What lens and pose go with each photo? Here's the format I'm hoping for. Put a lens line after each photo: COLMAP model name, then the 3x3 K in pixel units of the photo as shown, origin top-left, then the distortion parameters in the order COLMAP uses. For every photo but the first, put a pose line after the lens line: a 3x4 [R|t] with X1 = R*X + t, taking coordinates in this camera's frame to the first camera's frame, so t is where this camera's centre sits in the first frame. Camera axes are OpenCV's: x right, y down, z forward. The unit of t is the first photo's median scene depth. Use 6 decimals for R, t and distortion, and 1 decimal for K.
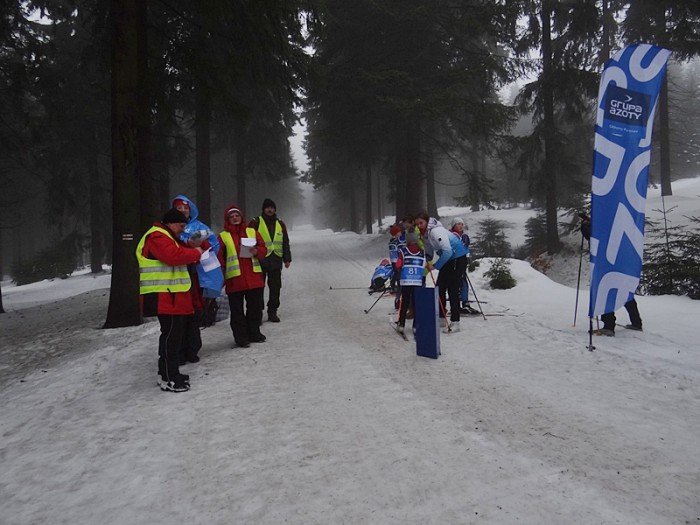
lens RADIAL K [[483.0, 0, 350.0], [0, 483.0, 262.5], [0, 0, 1]] dist [0.001752, 0.006552]
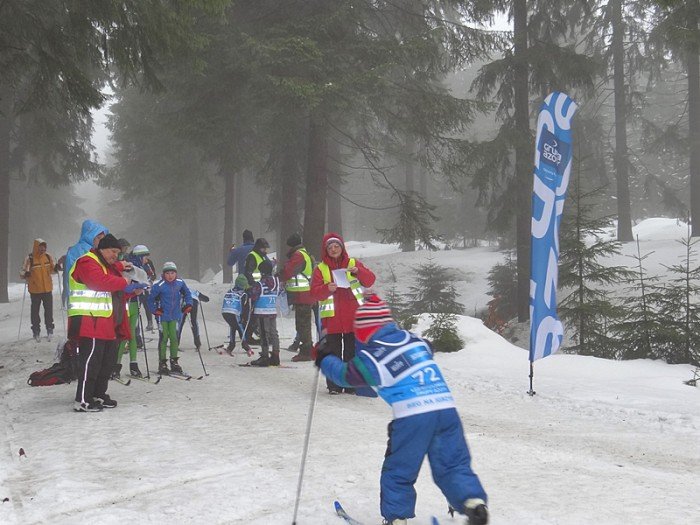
lens RADIAL K [[483.0, 0, 350.0], [0, 483.0, 262.5], [0, 0, 1]] dist [0.001752, 0.006552]
pose [[0.992884, 0.033041, 0.114409, 0.106192], [-0.025351, 0.997361, -0.068030, -0.043831], [-0.116355, 0.064645, 0.991102, 0.370243]]
